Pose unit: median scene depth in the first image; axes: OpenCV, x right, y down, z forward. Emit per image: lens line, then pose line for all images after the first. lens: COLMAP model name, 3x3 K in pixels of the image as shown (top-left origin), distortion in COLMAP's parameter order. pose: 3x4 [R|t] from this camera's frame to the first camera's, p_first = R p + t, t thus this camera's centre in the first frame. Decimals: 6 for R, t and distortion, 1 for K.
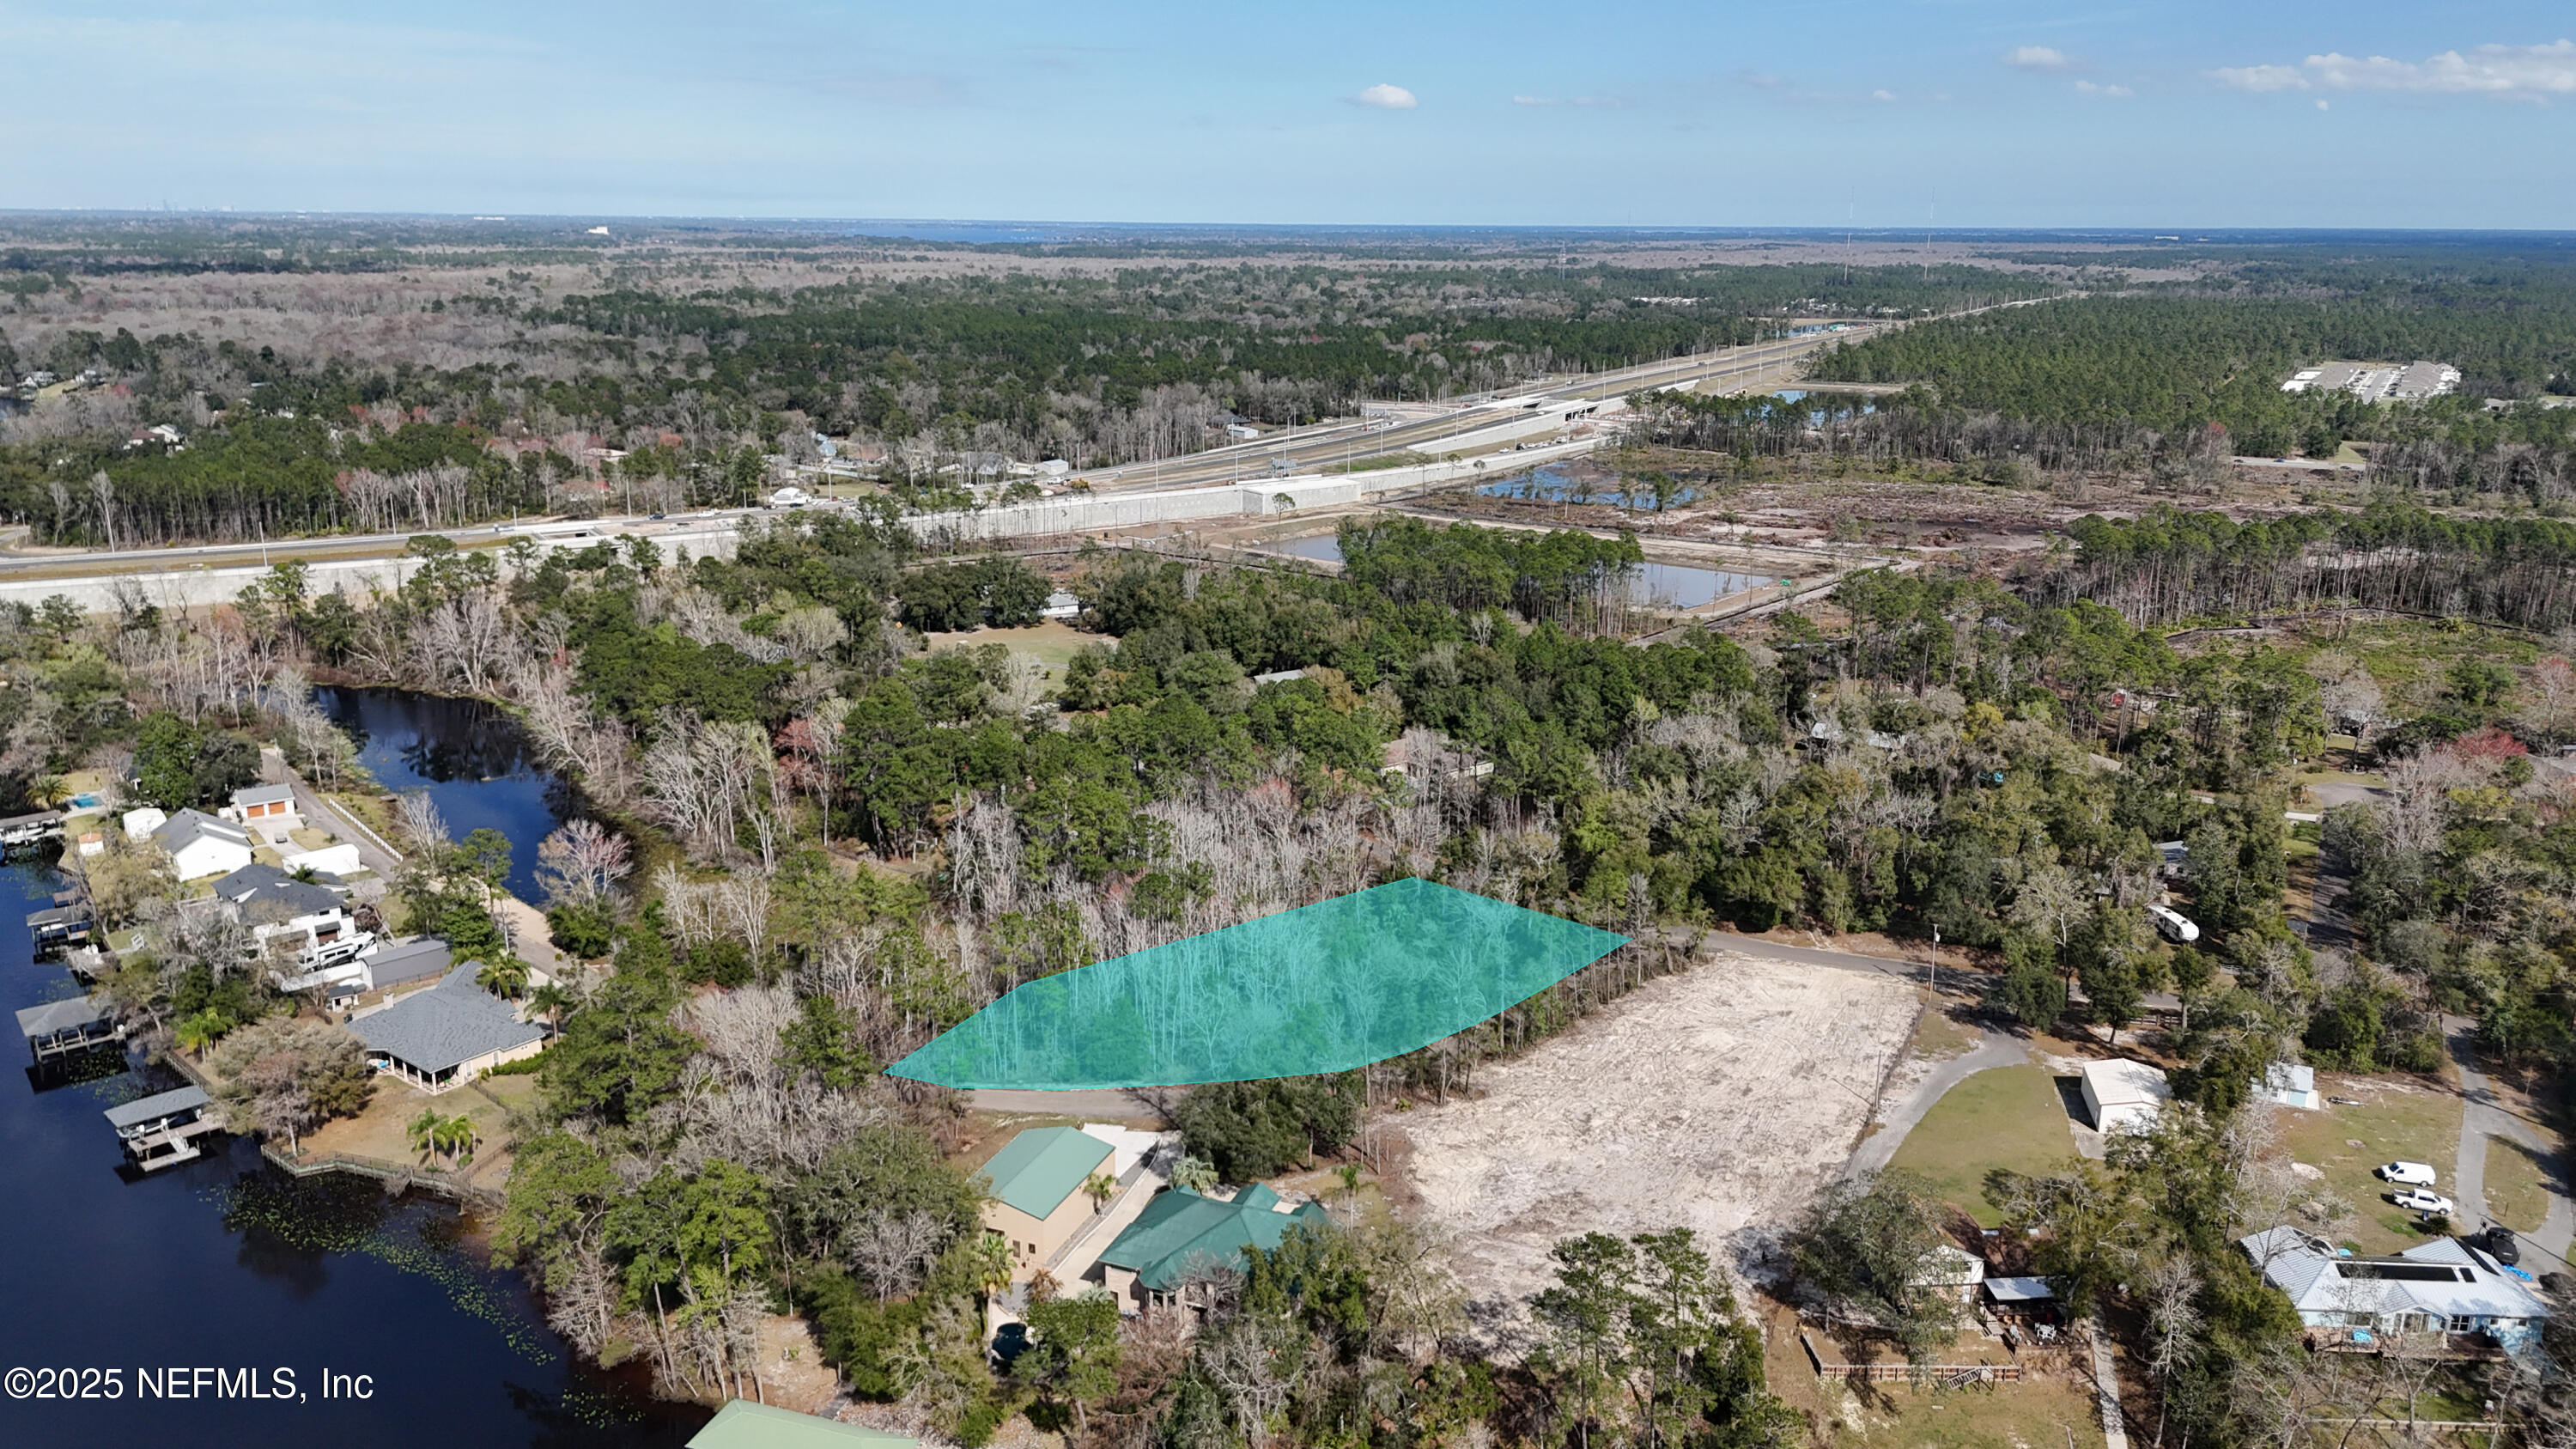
lens RADIAL K [[1881.1, 0, 1286.8], [0, 1881.1, 712.7], [0, 0, 1]] dist [0.062841, -0.060961]
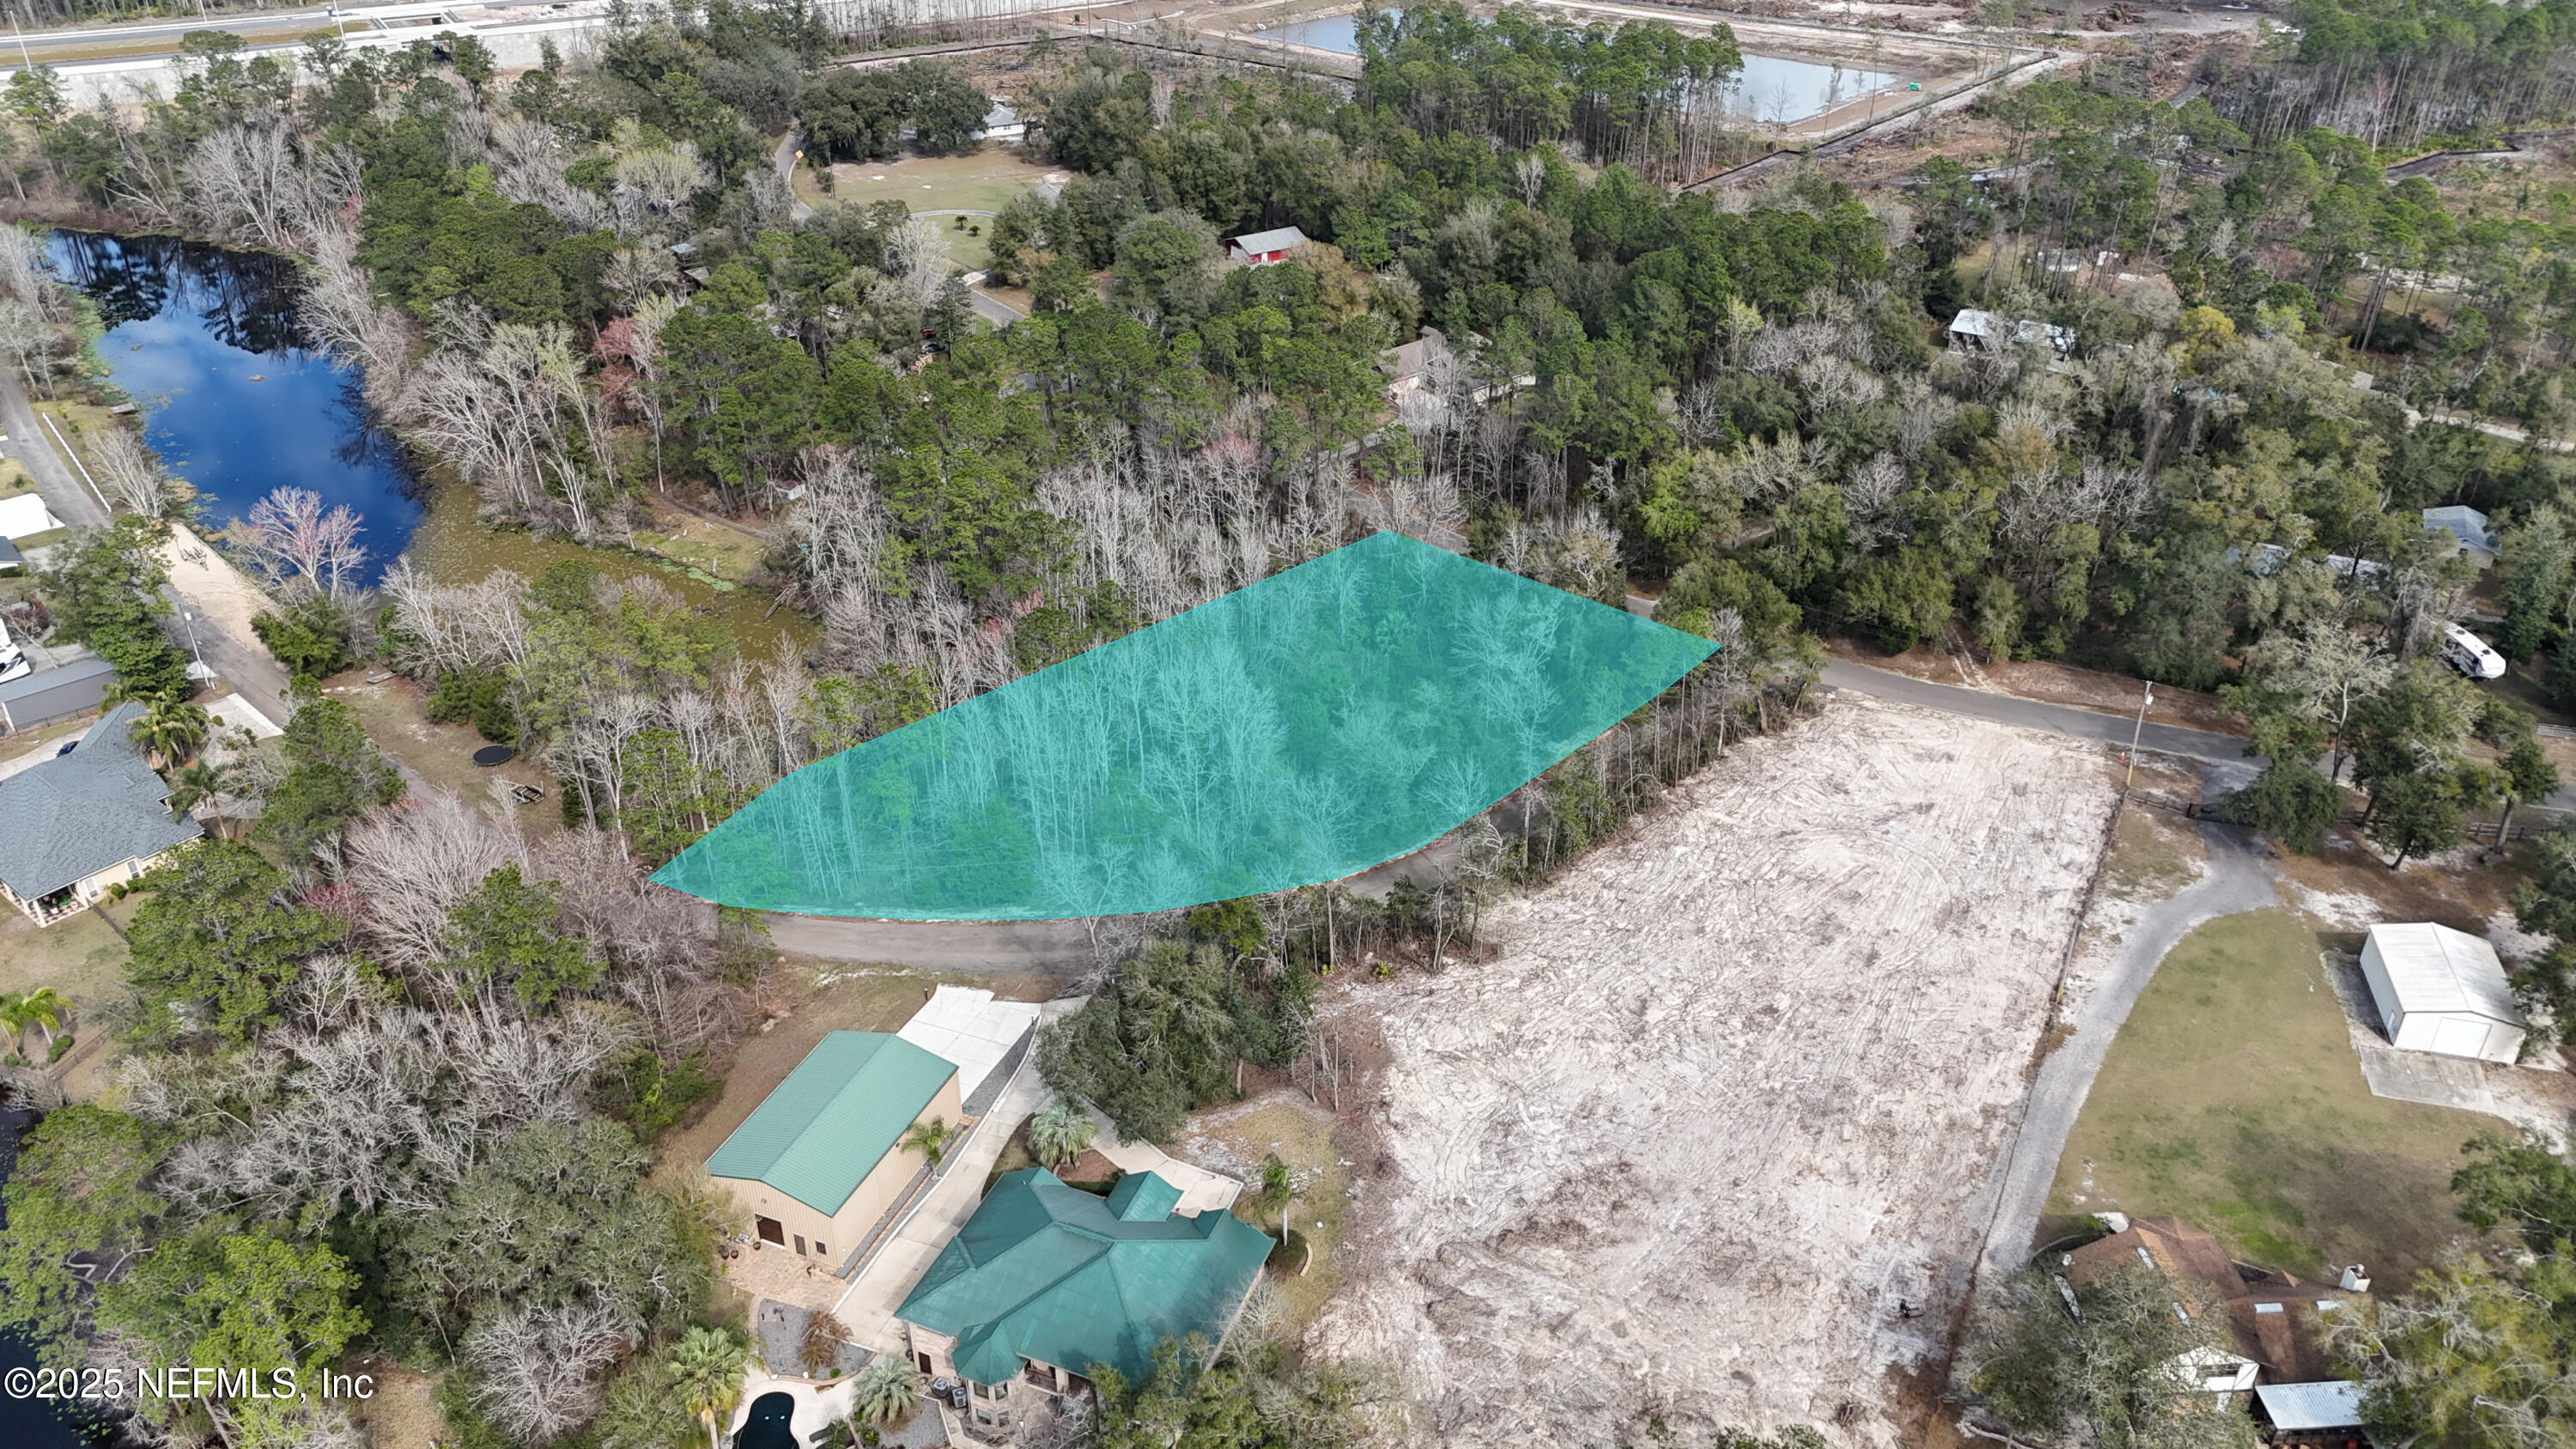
lens RADIAL K [[1881.1, 0, 1282.3], [0, 1881.1, 718.1], [0, 0, 1]] dist [0.062841, -0.060961]
pose [[0.999681, 0.007534, -0.024110, 0.031704], [-0.000612, 0.961425, 0.275067, -0.060151], [0.025252, -0.274965, 0.961123, 0.266314]]
